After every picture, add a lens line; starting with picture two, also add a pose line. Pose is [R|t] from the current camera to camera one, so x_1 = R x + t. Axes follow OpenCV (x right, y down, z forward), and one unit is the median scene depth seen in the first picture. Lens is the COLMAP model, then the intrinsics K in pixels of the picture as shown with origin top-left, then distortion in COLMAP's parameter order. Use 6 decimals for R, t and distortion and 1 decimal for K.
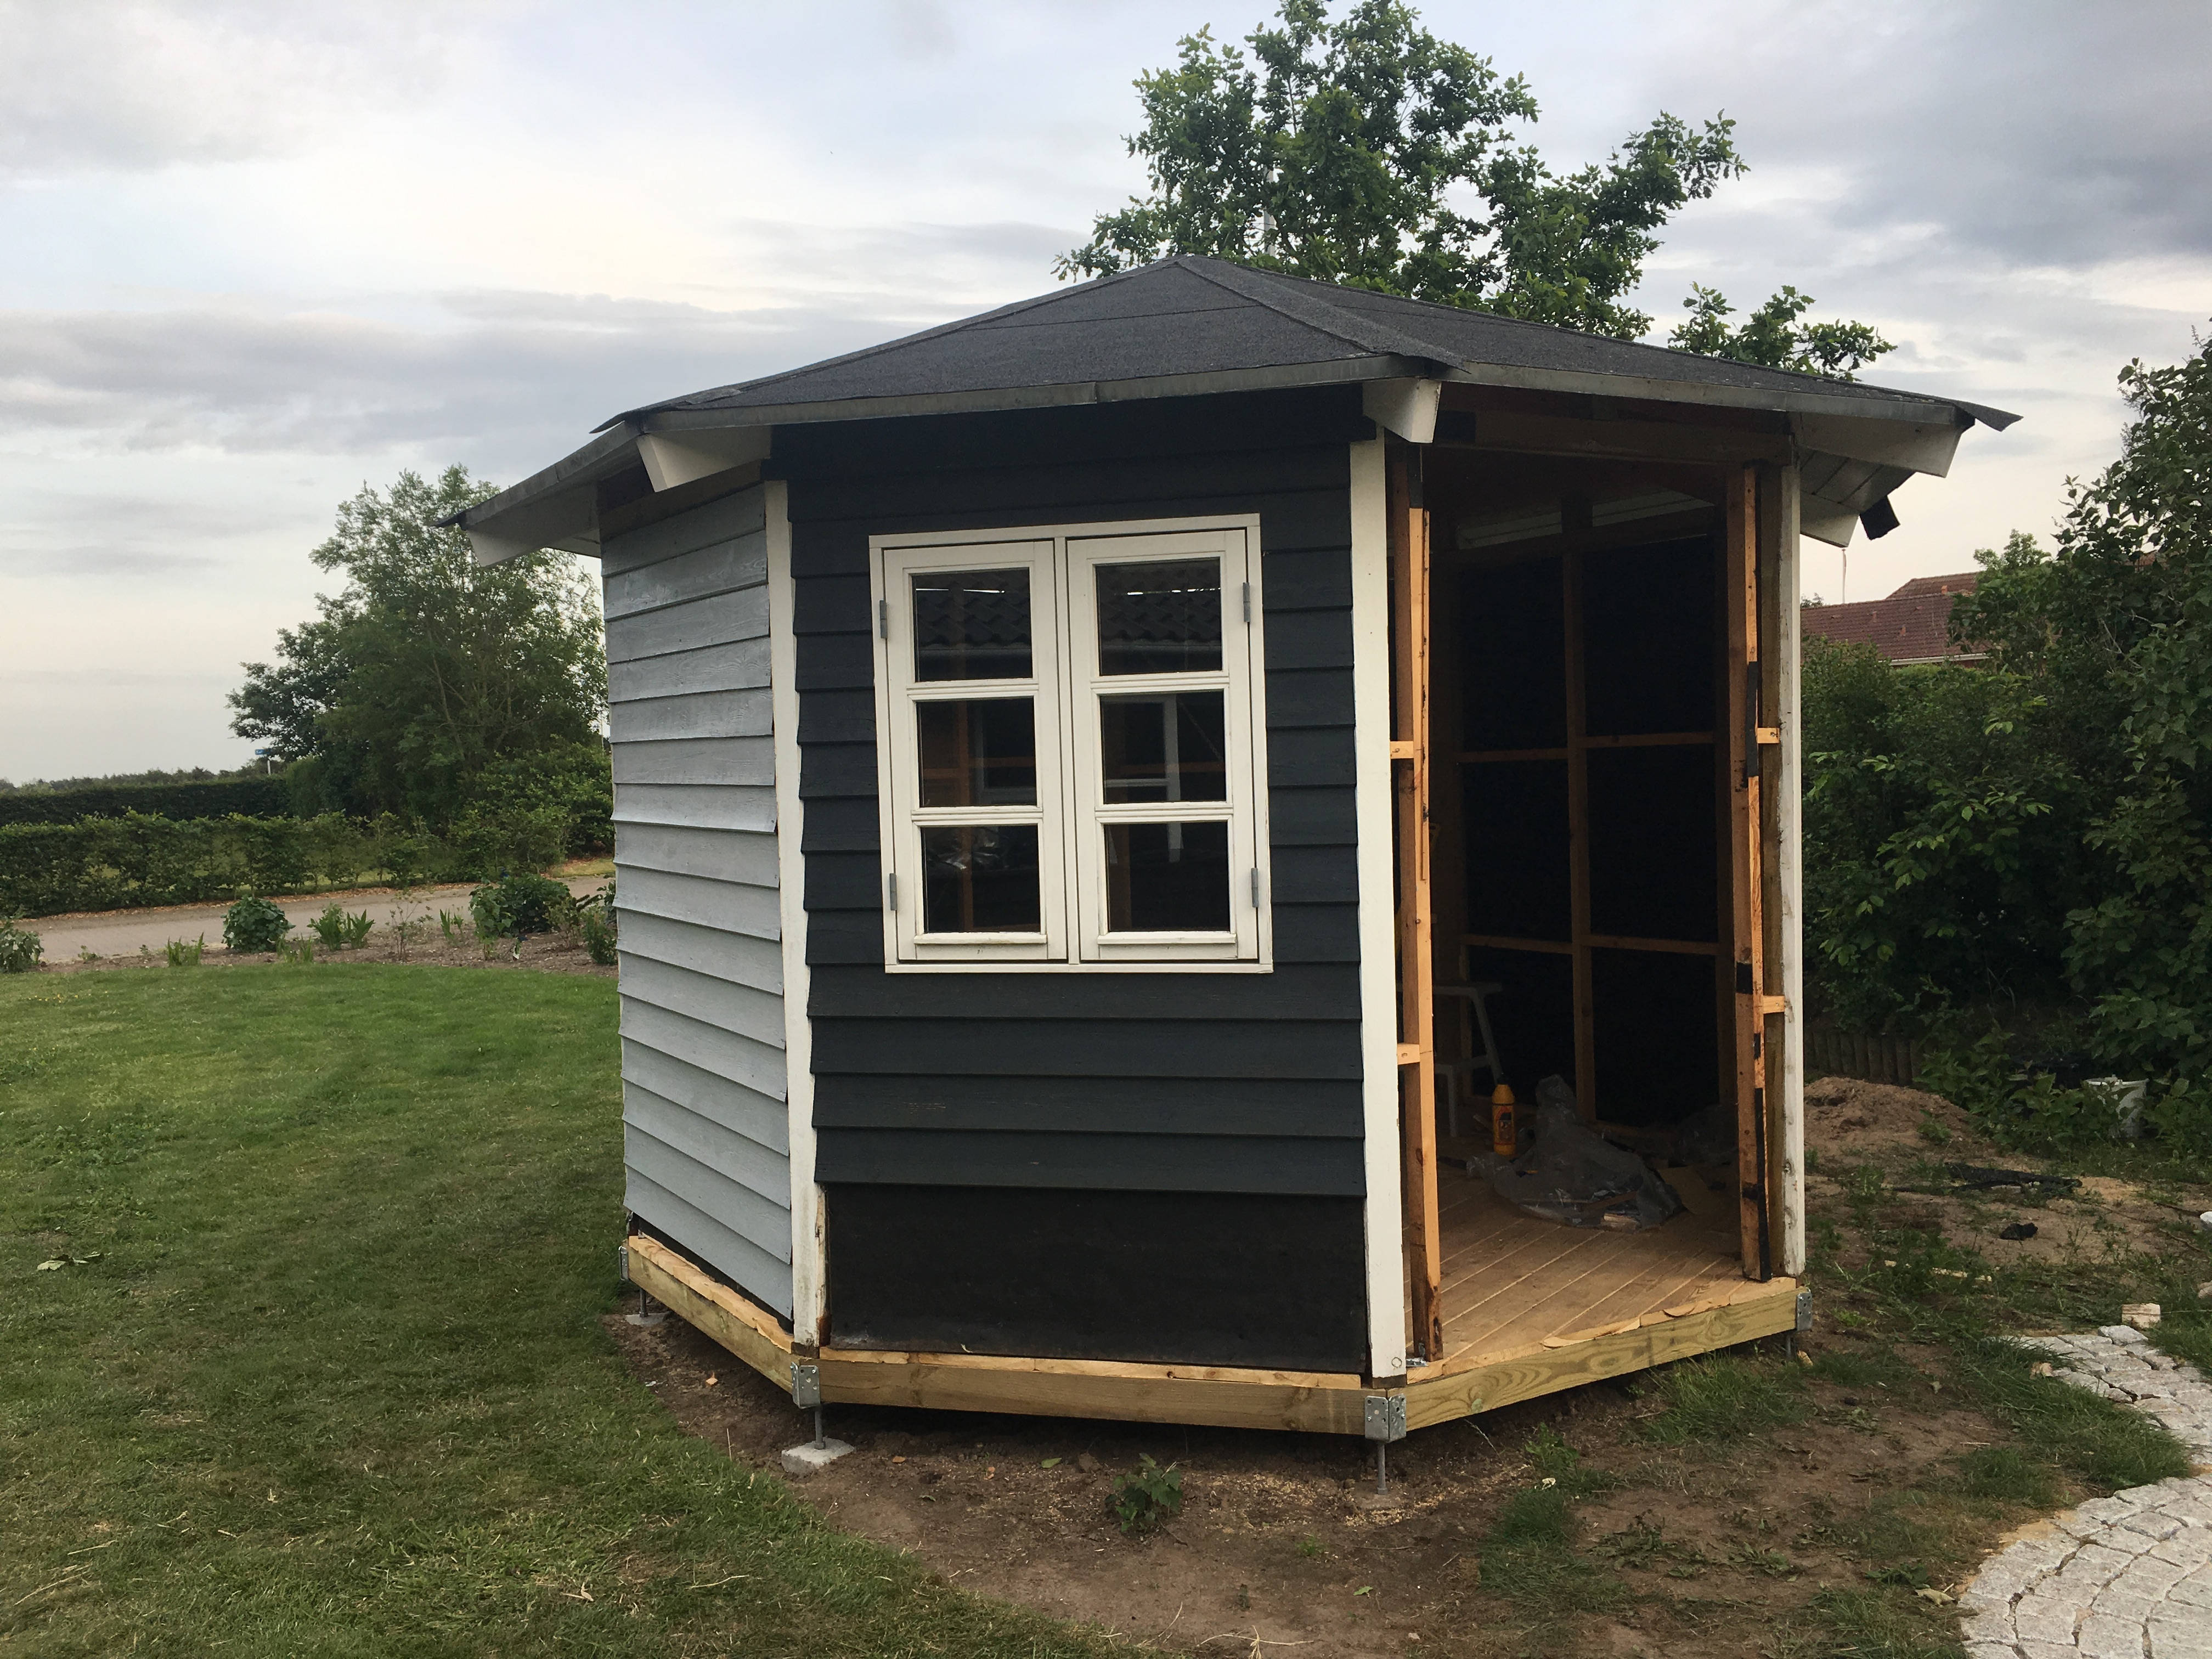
lens RADIAL K [[1860.2, 0, 1074.5], [0, 1860.2, 823.2], [0, 0, 1]] dist [0.086645, -0.118708]
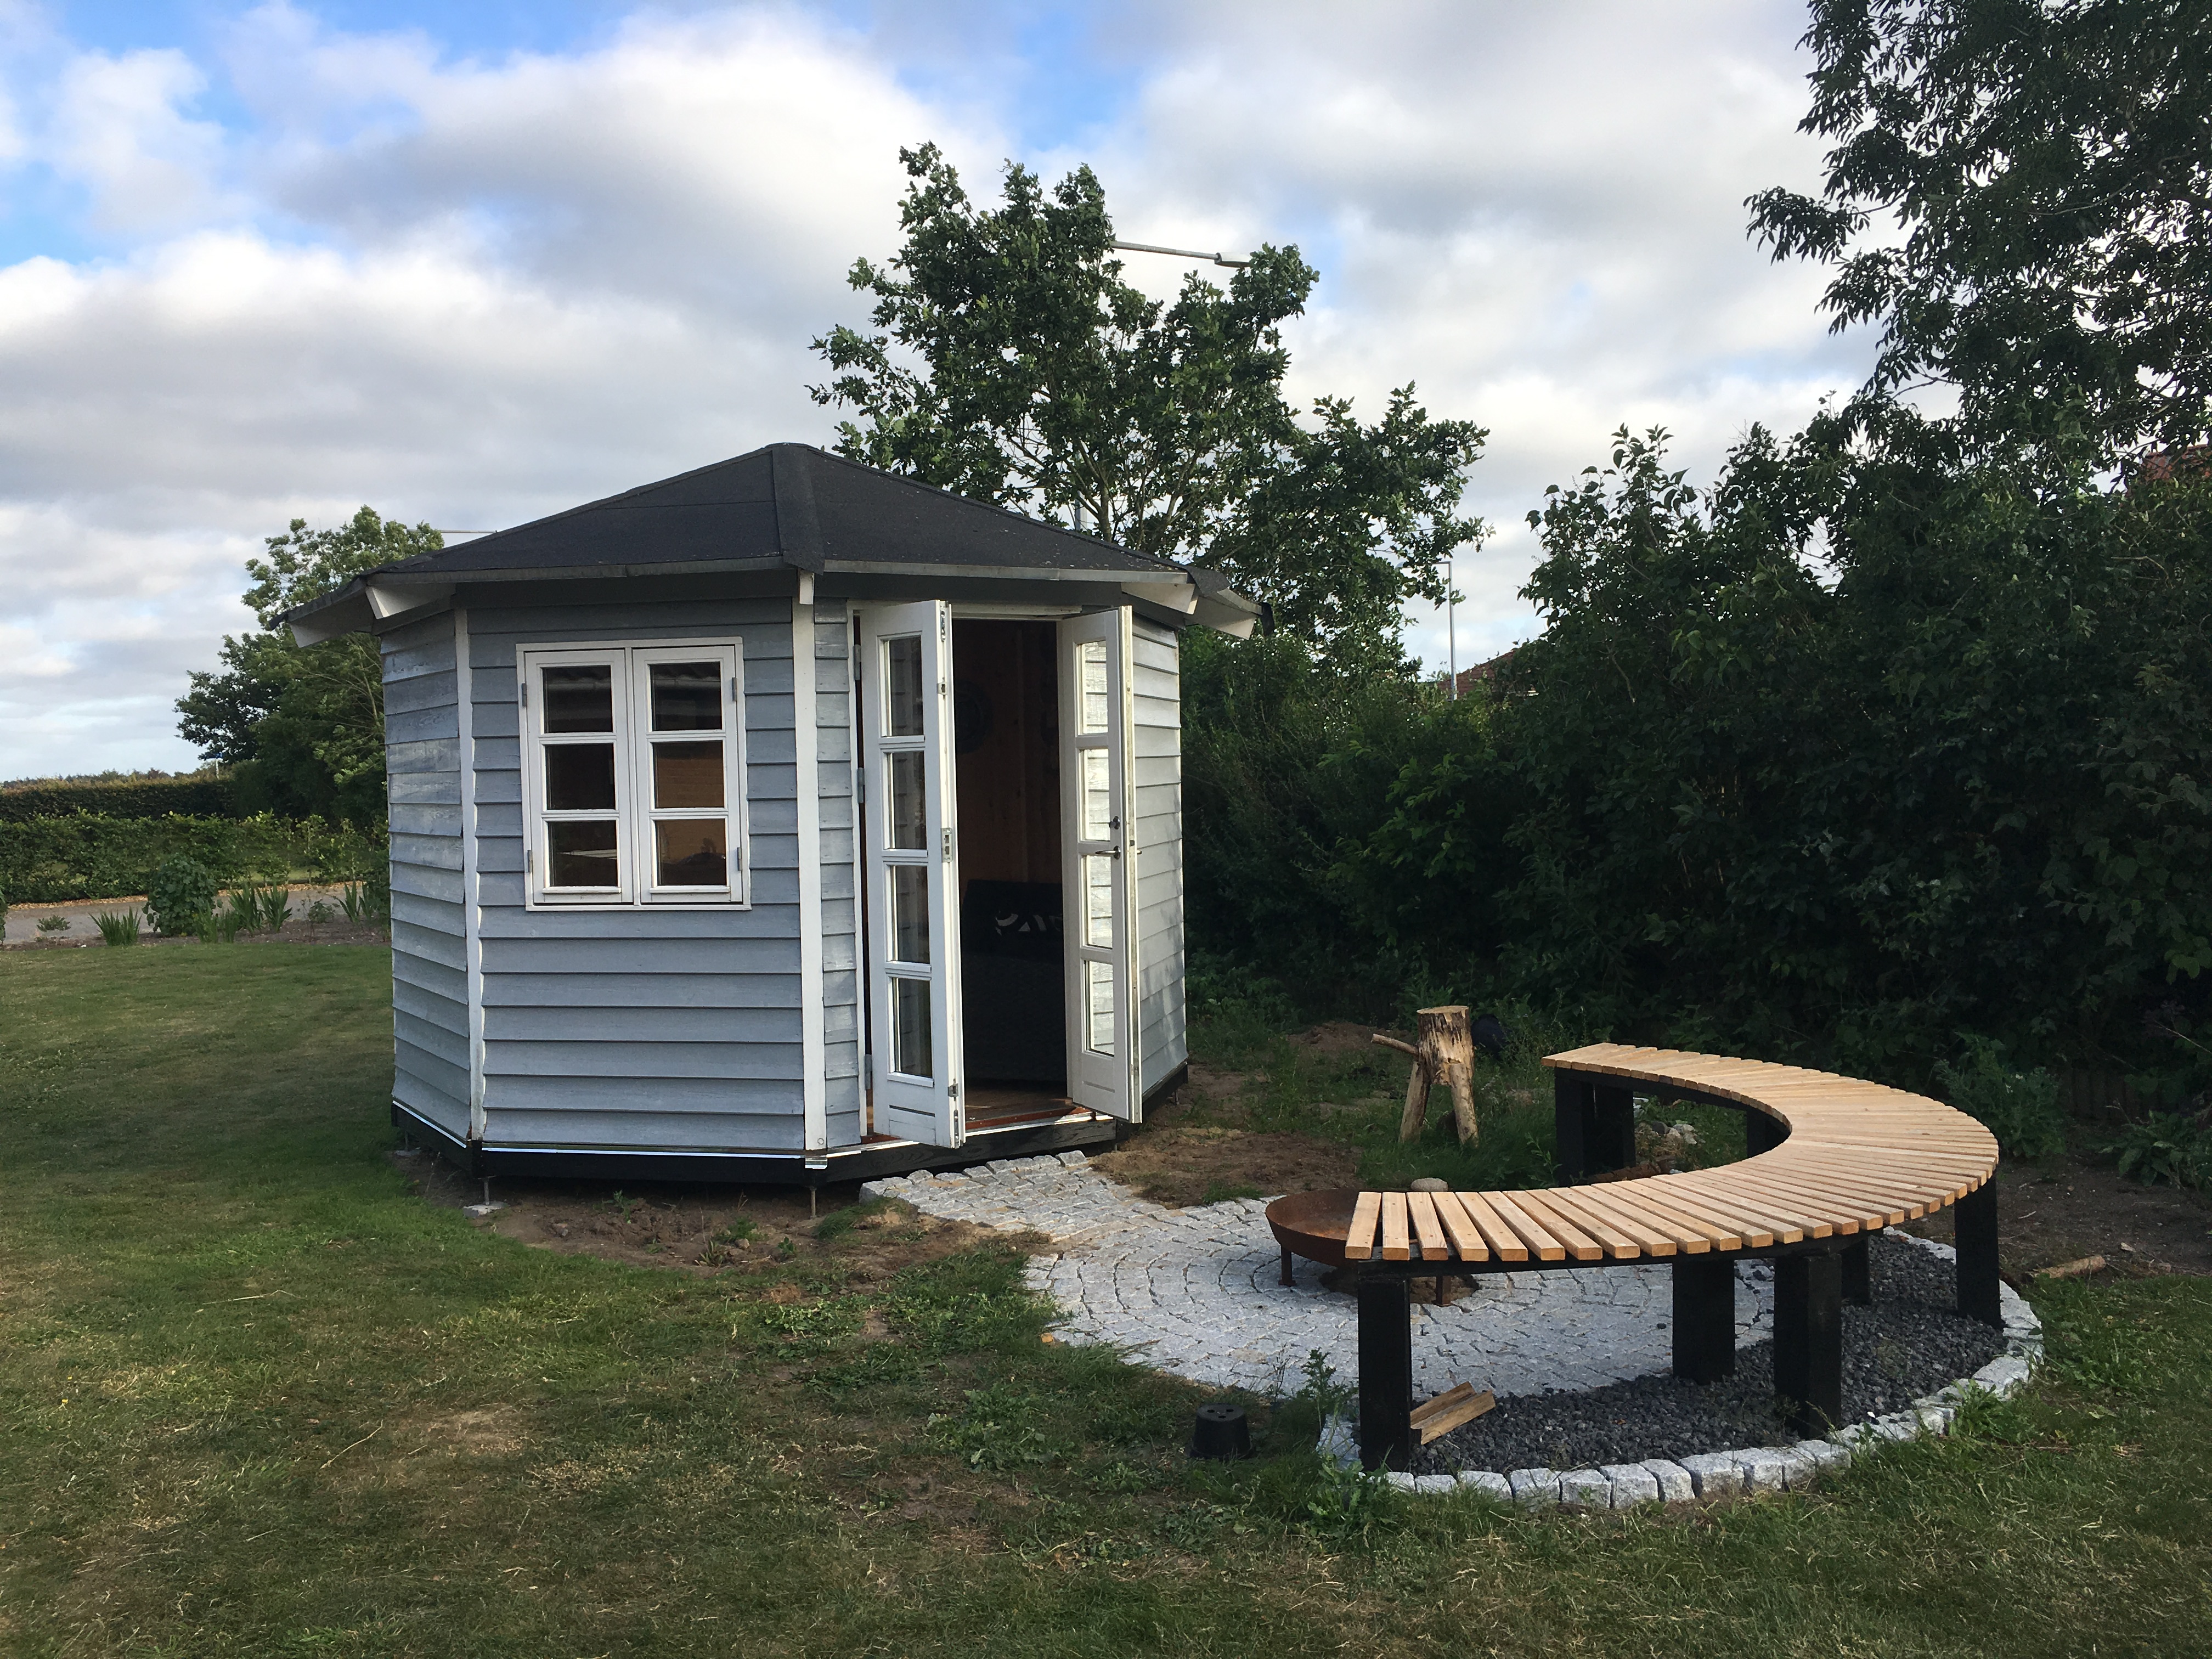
lens RADIAL K [[1849.0, 0, 1072.2], [0, 1849.0, 838.7], [0, 0, 1]] dist [0.060543, -0.120501]
pose [[0.999615, 0.012257, 0.024884, 0.316159], [-0.012300, 0.999923, 0.001571, 0.008619], [-0.024863, -0.001876, 0.999689, -0.598748]]
